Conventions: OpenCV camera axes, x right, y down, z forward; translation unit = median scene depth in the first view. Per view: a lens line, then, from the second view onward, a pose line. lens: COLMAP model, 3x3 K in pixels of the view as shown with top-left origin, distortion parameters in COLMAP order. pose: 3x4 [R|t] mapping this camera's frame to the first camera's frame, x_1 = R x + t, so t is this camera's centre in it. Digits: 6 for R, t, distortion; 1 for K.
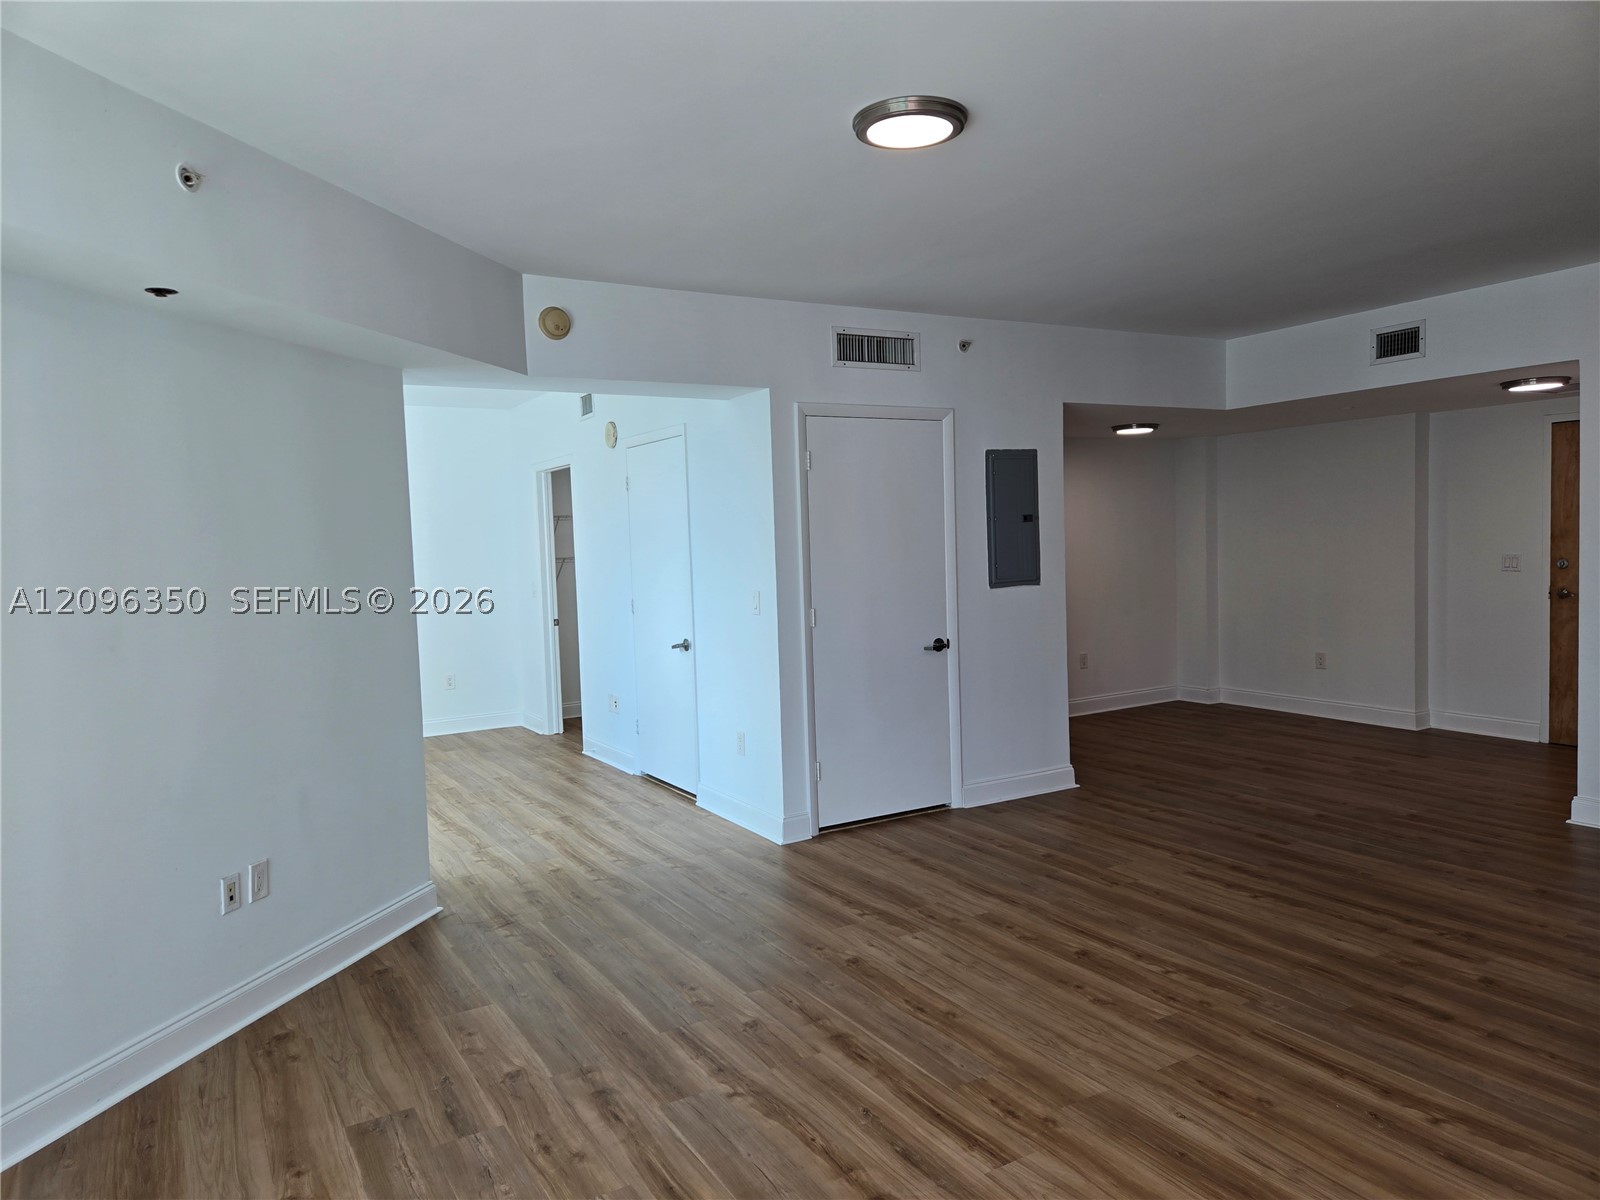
lens RADIAL K [[1068.5, 0, 797.4], [0, 1068.5, 593.6], [0, 0, 1]] dist [0.080481, -0.064921]
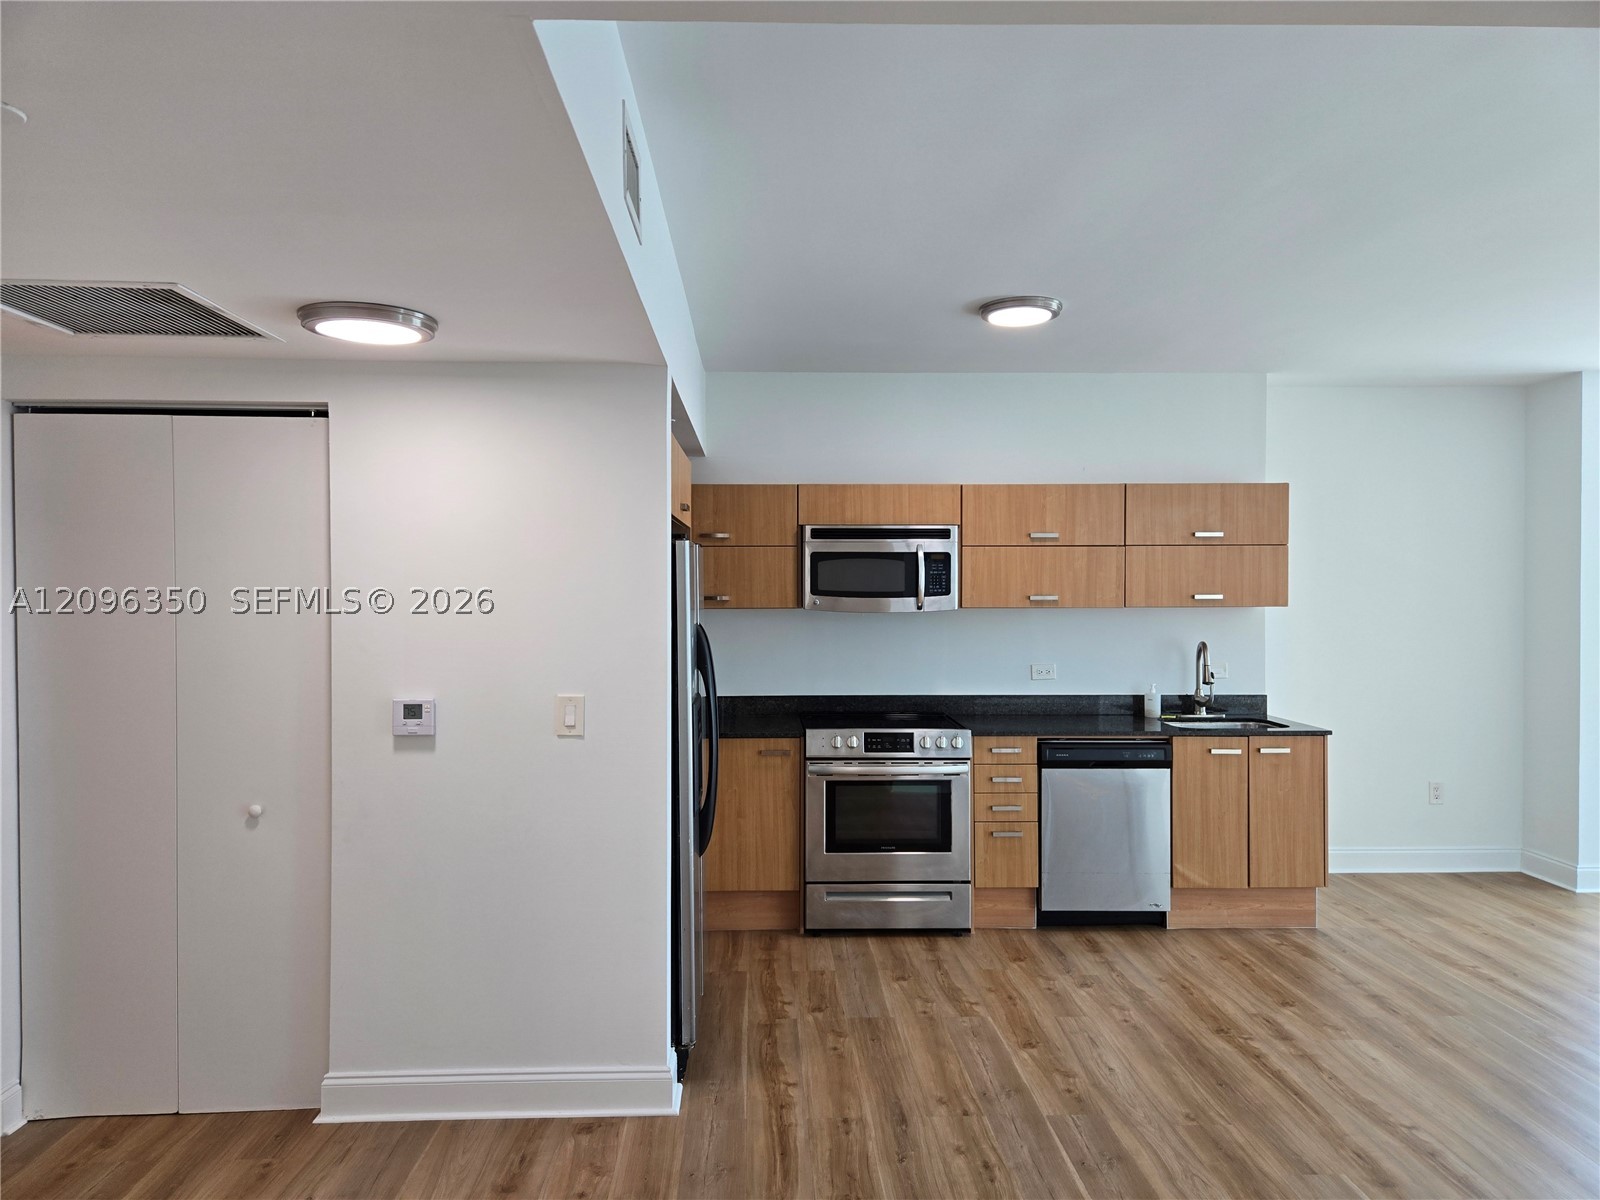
lens RADIAL K [[1068.5, 0, 797.4], [0, 1068.5, 593.6], [0, 0, 1]] dist [0.080481, -0.064921]
pose [[-0.880254, 0.033991, 0.473284, 0.454090], [0.055119, 0.998003, 0.030839, -0.122619], [-0.471290, 0.053233, -0.880370, 1.927983]]
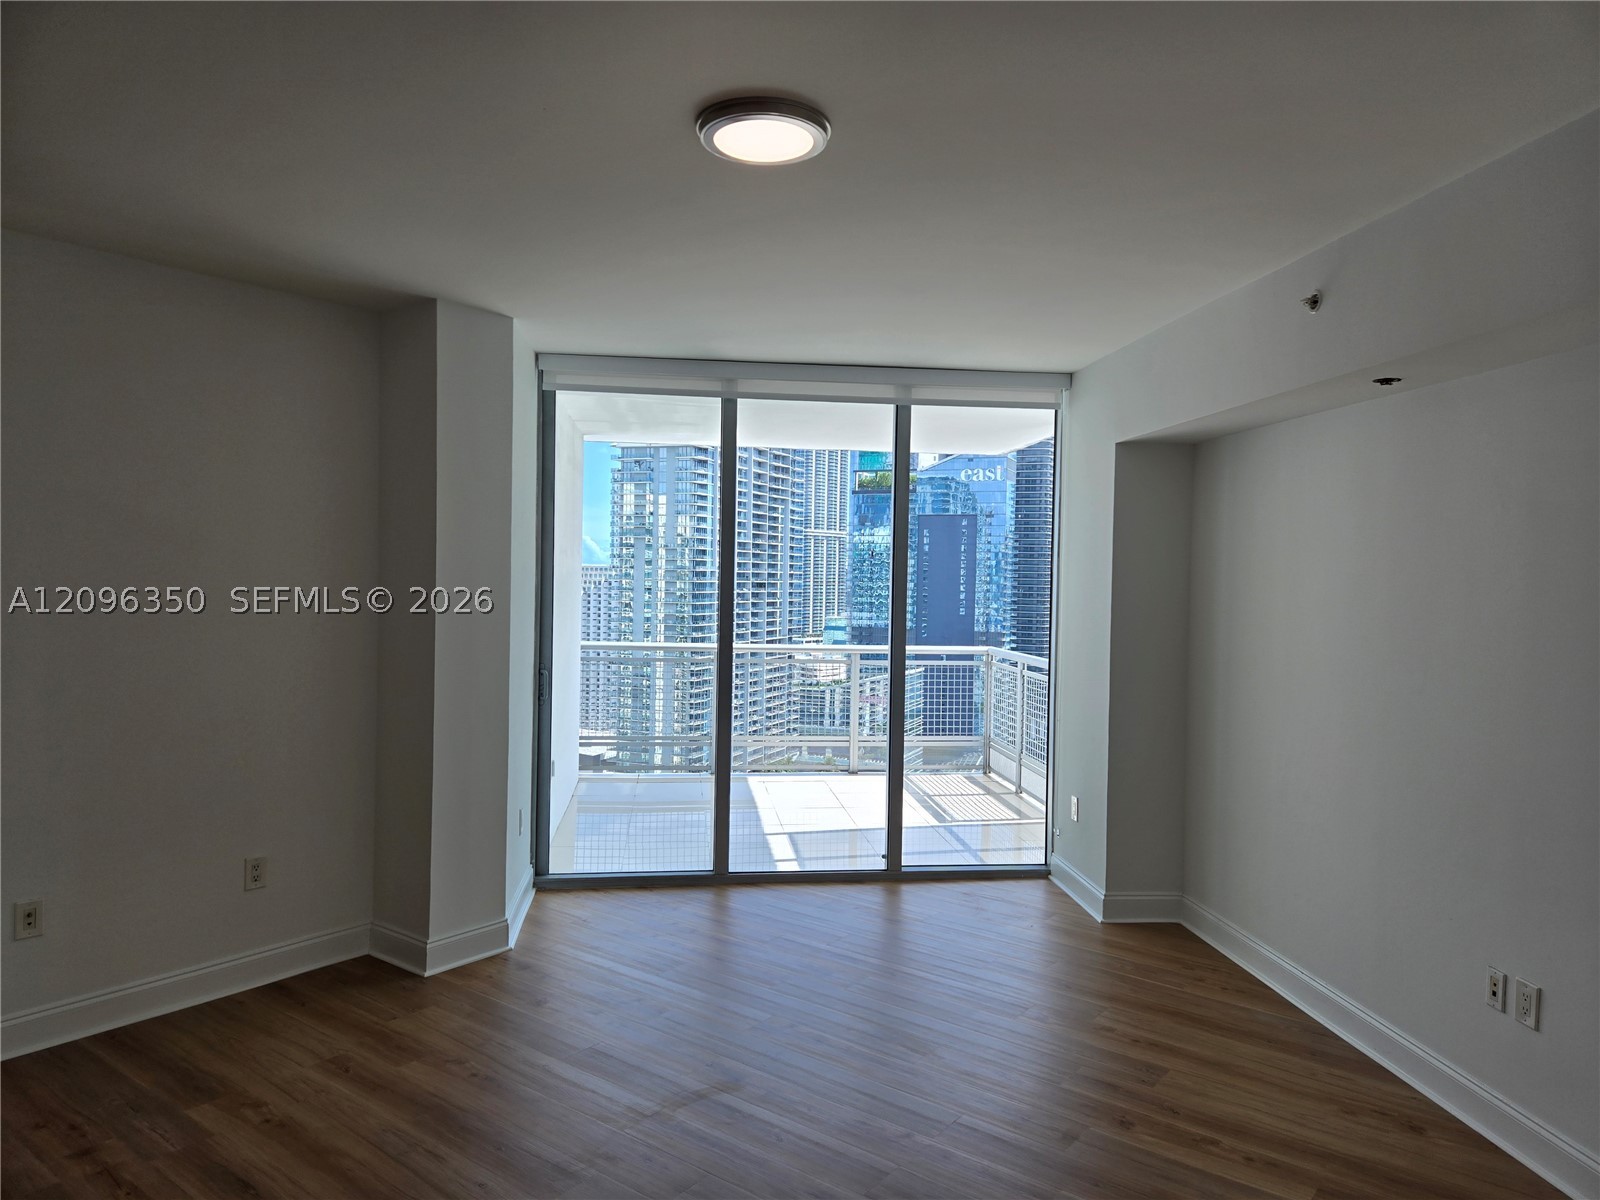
lens RADIAL K [[1068.5, 0, 797.4], [0, 1068.5, 593.6], [0, 0, 1]] dist [0.080481, -0.064921]
pose [[-0.933494, 0.025254, -0.357703, 0.287990], [-0.001264, 0.997279, 0.073708, -0.098629], [0.358591, 0.069258, -0.930922, 1.362128]]
